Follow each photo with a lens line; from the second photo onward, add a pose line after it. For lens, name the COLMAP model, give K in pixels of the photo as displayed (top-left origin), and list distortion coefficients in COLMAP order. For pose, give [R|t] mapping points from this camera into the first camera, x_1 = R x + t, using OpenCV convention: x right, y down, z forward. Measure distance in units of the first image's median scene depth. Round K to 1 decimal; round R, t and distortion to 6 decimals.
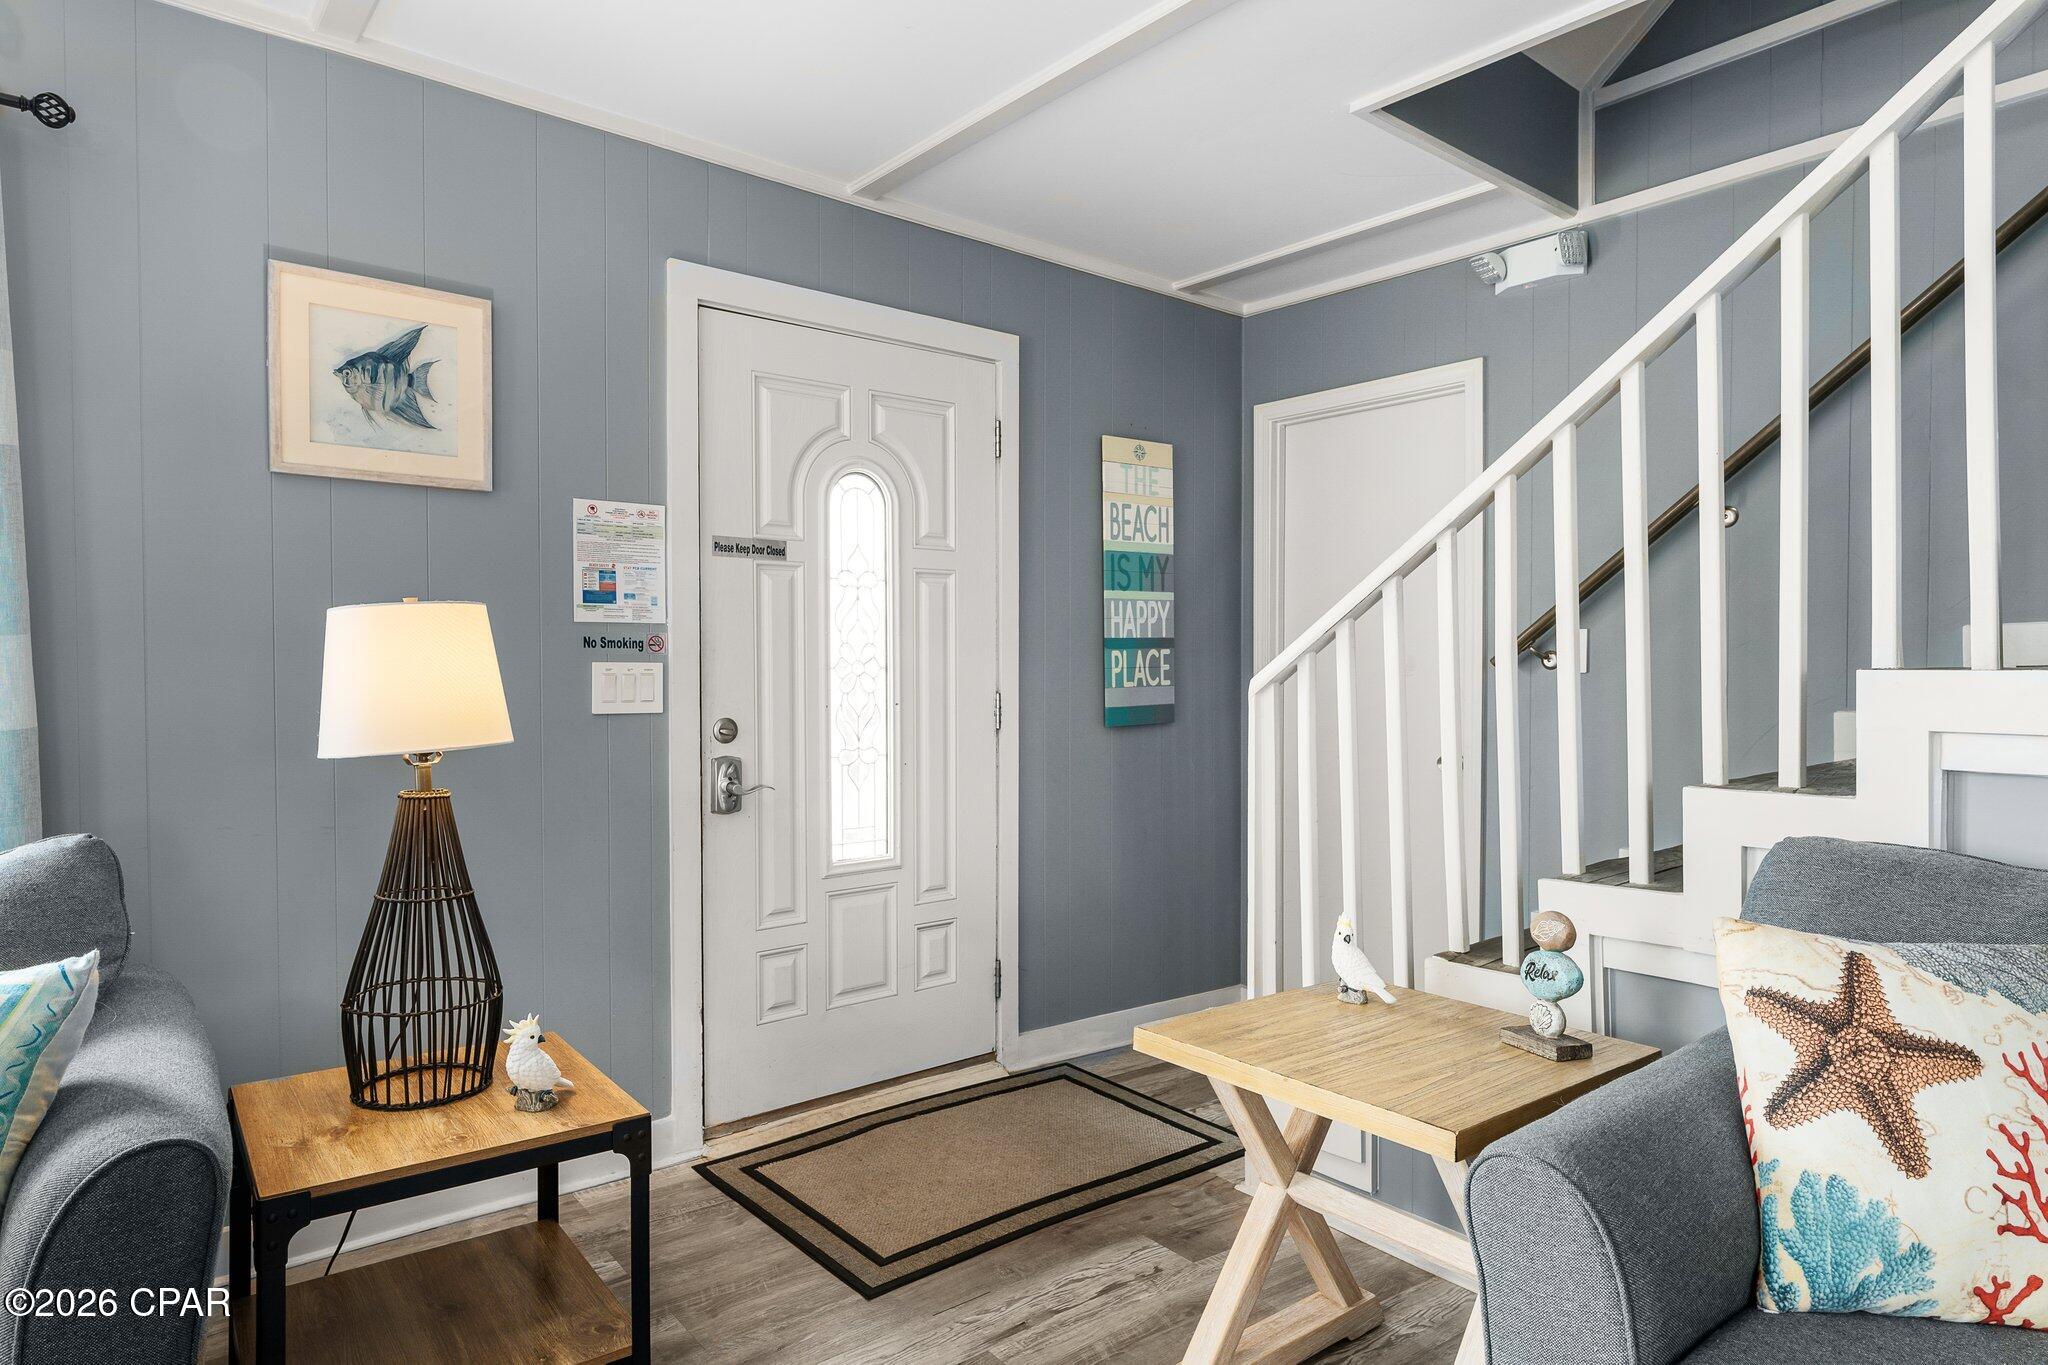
lens RADIAL K [[1189.1, 0, 1024.0], [0, 1189.1, 682.5], [0, 0, 1]] dist [0.001987, 0.001043]
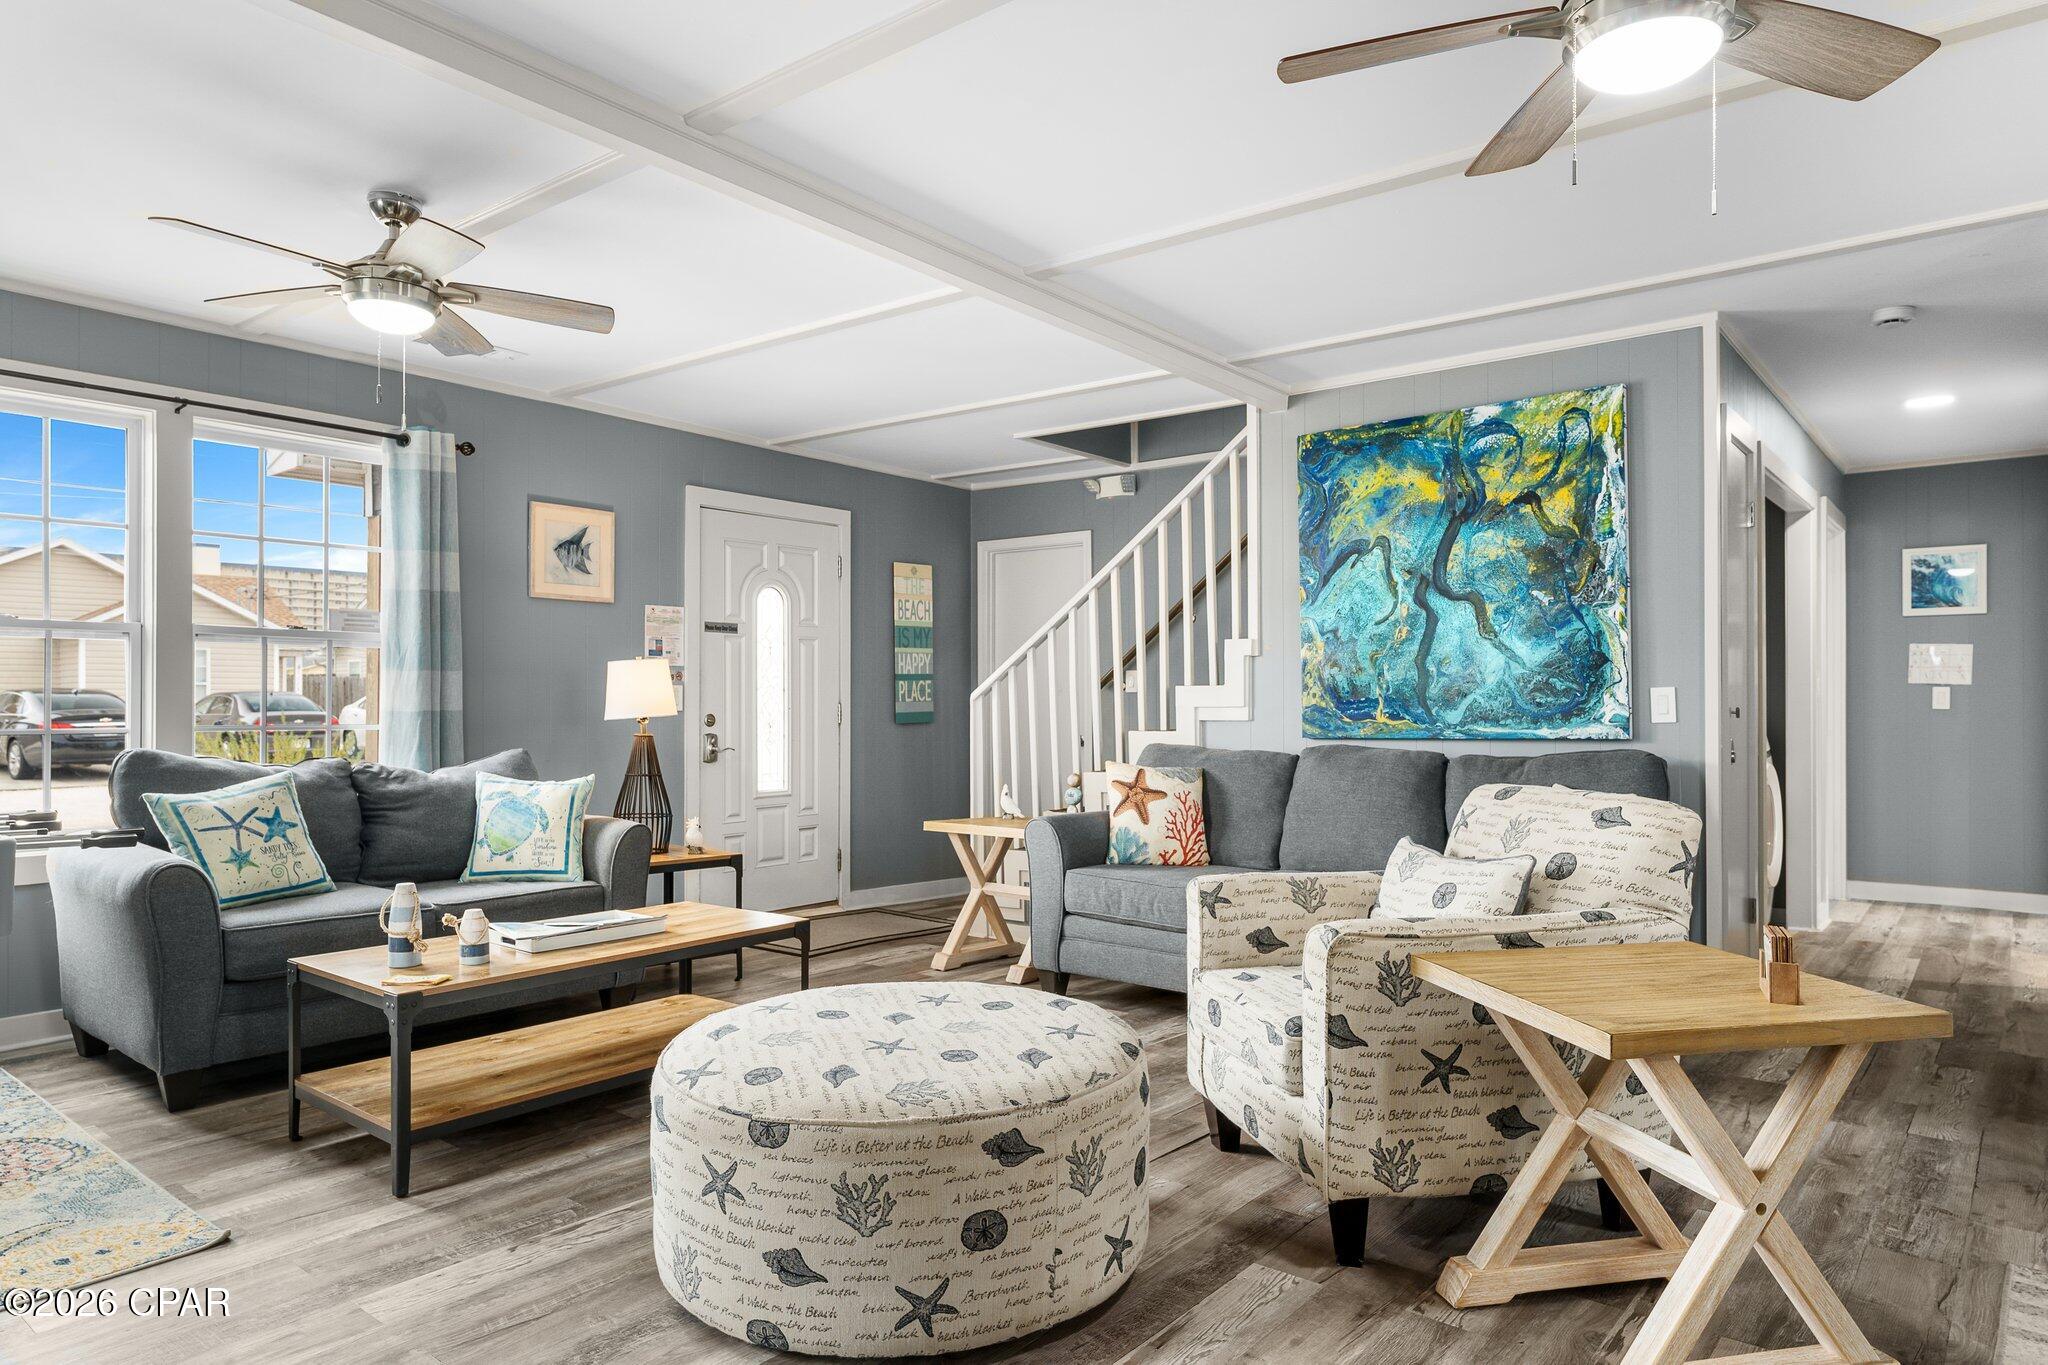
lens RADIAL K [[1265.0, 0, 1024.0], [0, 1265.0, 682.5], [0, 0, 1]] dist [-0.003260, -0.001191]
pose [[0.978127, 0.003347, 0.207982, -0.172311], [0.002999, 0.999540, -0.030192, 0.041634], [-0.207987, 0.030155, 0.977667, -1.124936]]
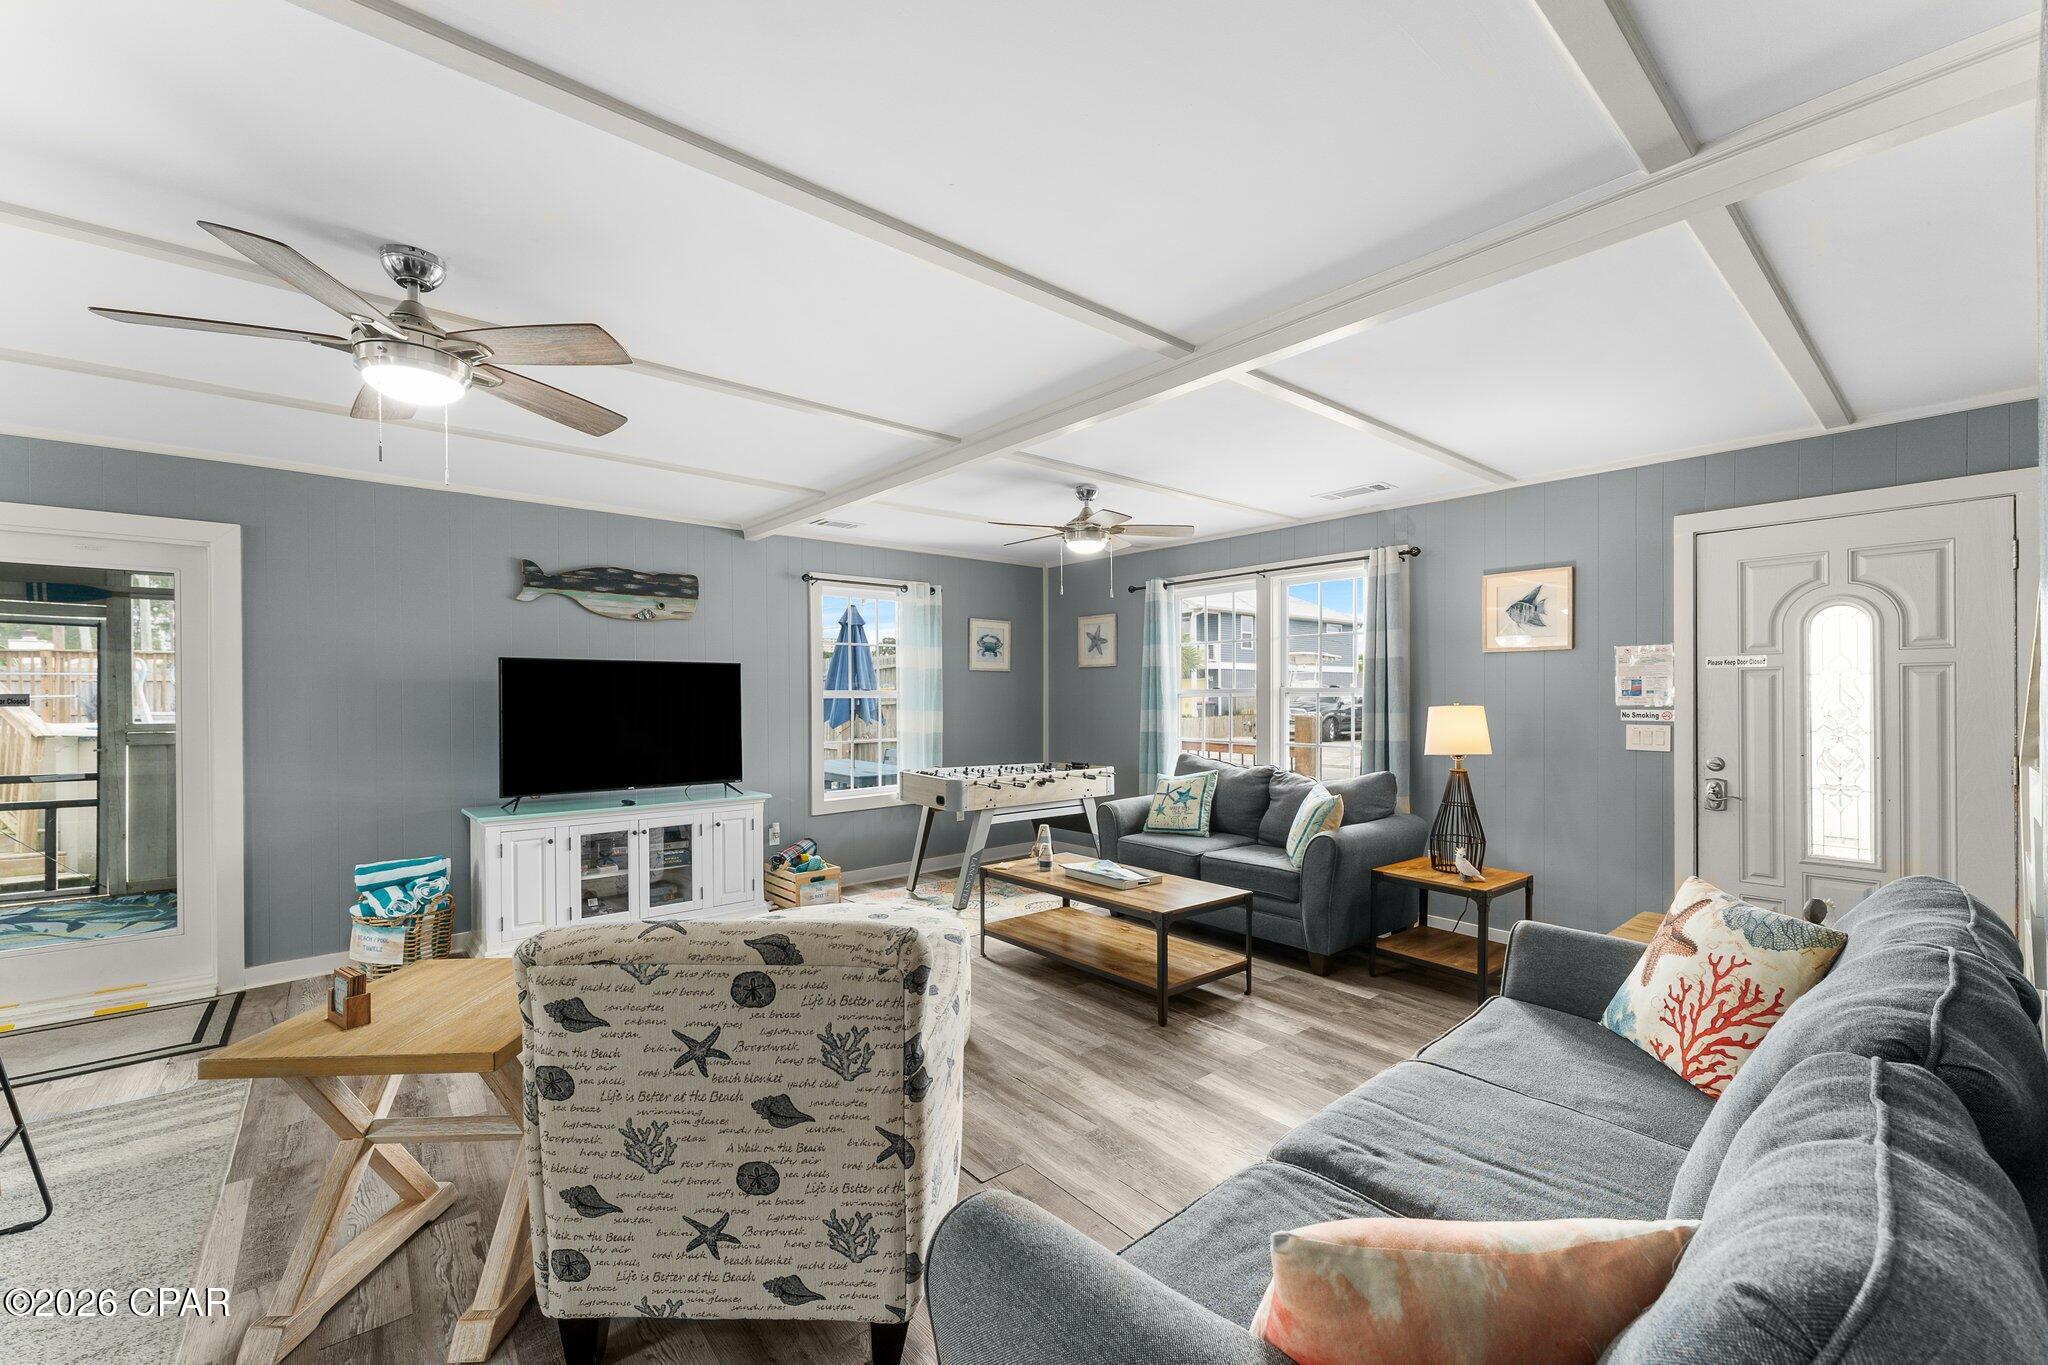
lens RADIAL K [[824.0, 0, 1024.0], [0, 824.0, 682.5], [0, 0, 1]] dist [-0.000912, -0.000220]
pose [[0.024790, -0.018793, -0.999516, 0.944647], [-0.017660, 0.999659, -0.019234, -0.039825], [0.999537, 0.018128, 0.024450, -0.079305]]
